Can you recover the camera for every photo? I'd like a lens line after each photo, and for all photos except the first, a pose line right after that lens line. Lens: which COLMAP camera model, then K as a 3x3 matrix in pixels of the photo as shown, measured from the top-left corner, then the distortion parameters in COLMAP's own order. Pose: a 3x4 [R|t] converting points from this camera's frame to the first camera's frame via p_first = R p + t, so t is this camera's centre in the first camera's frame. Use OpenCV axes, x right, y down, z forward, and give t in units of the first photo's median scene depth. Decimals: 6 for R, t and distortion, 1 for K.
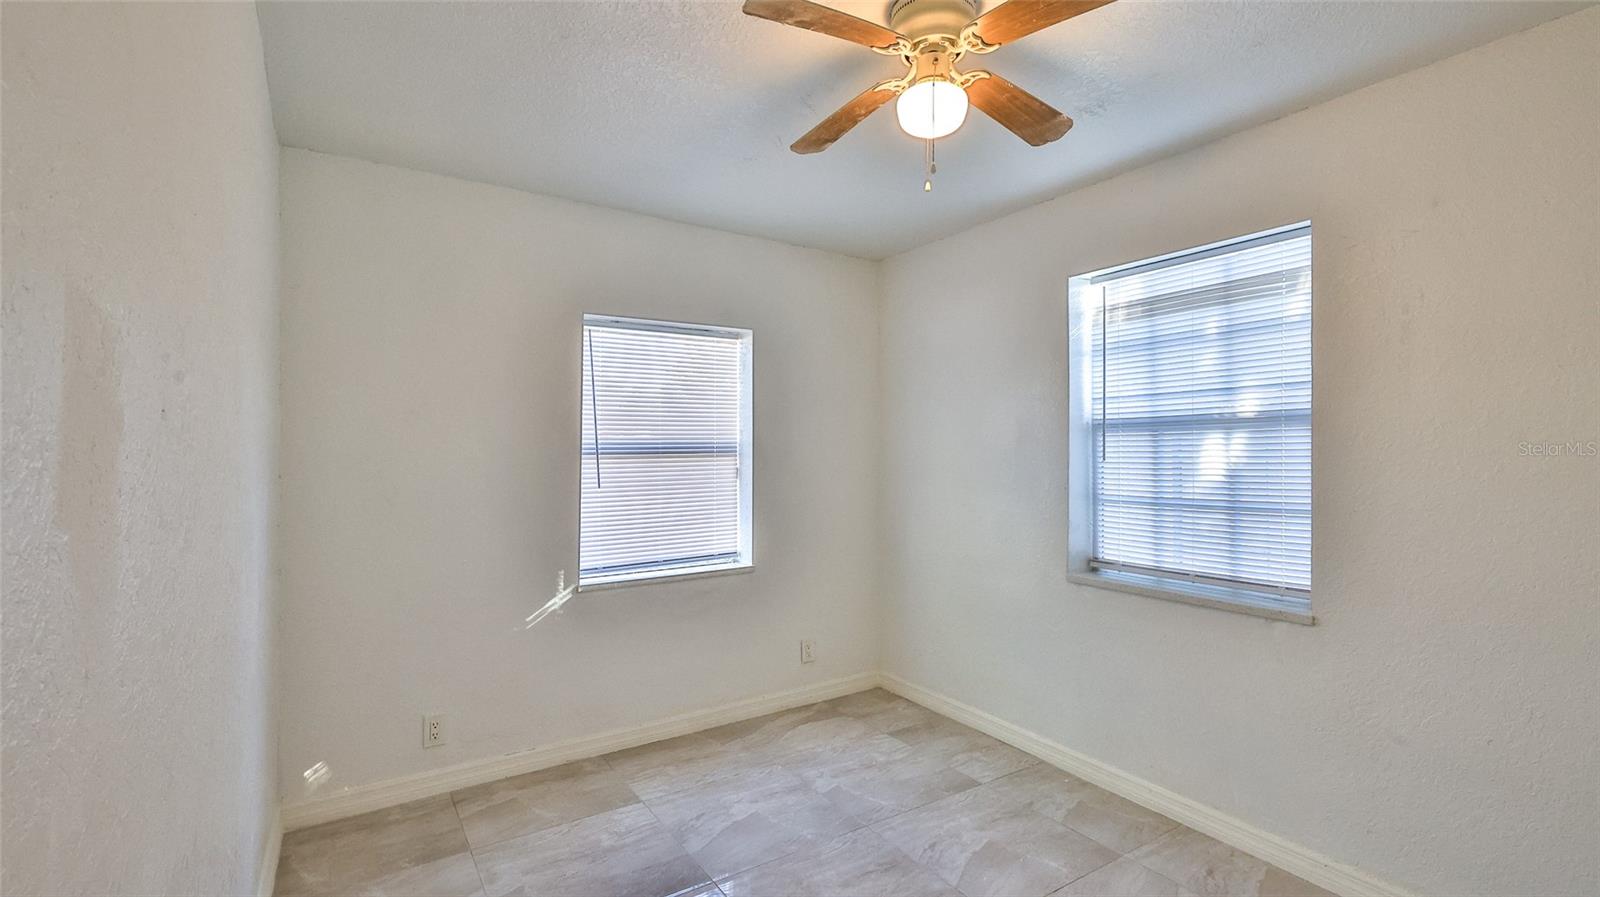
lens RADIAL K [[706.1, 0, 792.5], [0, 706.1, 447.1], [0, 0, 1]] dist [0.003142, 0.000616]
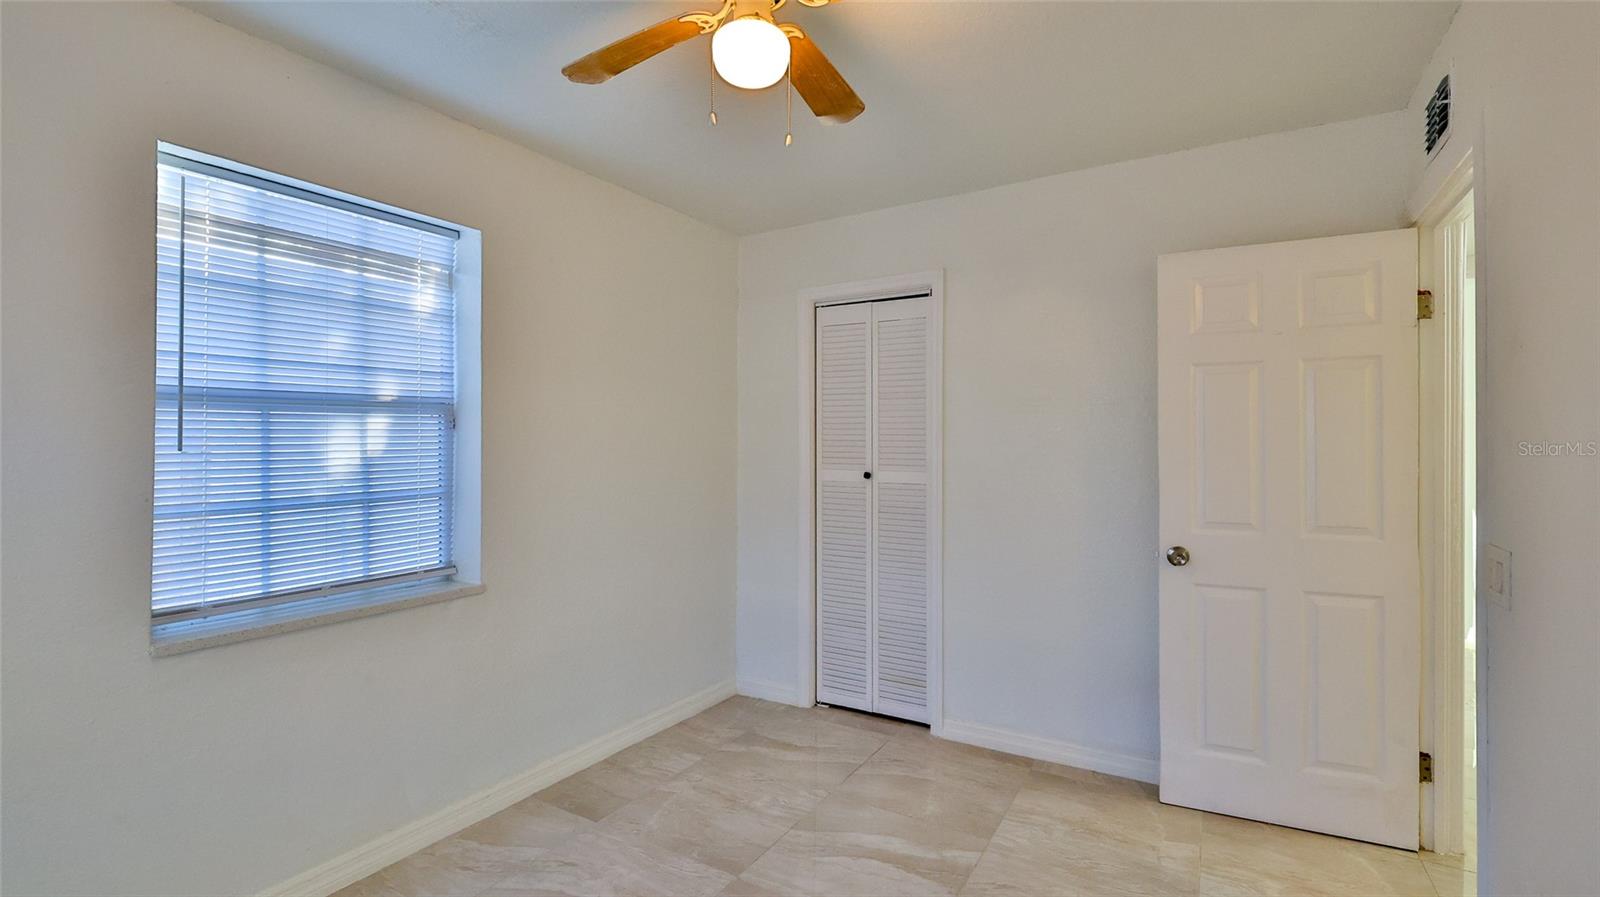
lens RADIAL K [[706.1, 0, 792.5], [0, 706.1, 447.1], [0, 0, 1]] dist [0.003142, 0.000616]
pose [[-0.422513, -0.014792, 0.906236, -0.382299], [-0.012305, 0.999868, 0.010584, 0.001558], [-0.906273, -0.006680, -0.422640, 0.804385]]
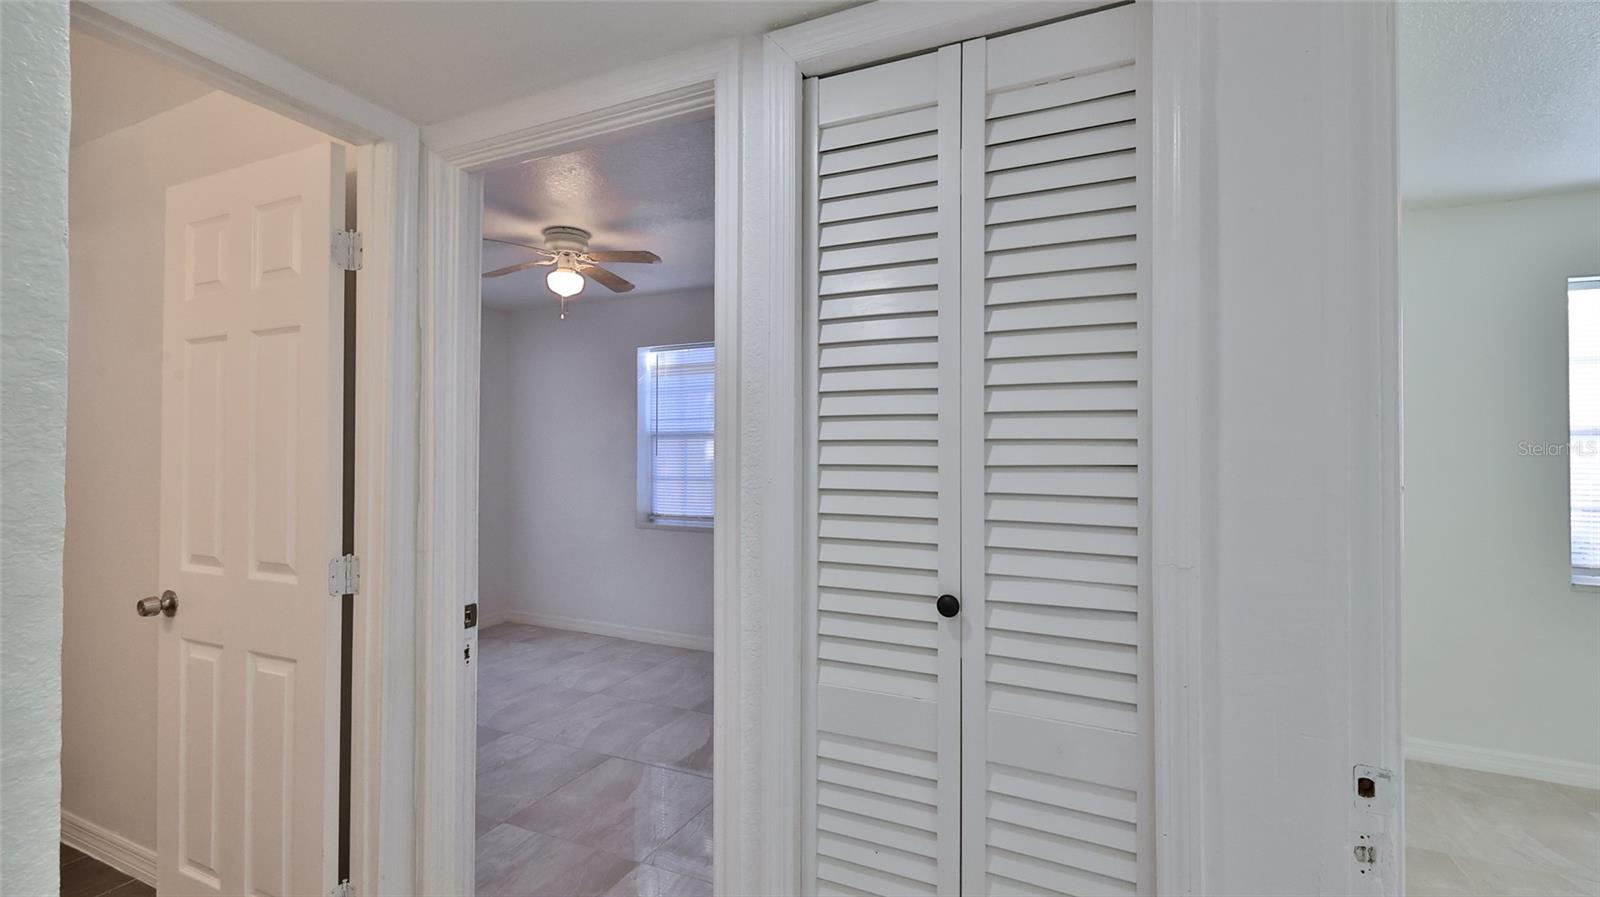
lens RADIAL K [[706.1, 0, 792.5], [0, 706.1, 447.1], [0, 0, 1]] dist [0.003142, 0.000616]
pose [[0.845466, 0.002603, 0.534024, -0.206048], [-0.007730, 0.999943, 0.007364, -0.018083], [-0.533974, -0.010354, 0.845437, -0.656785]]
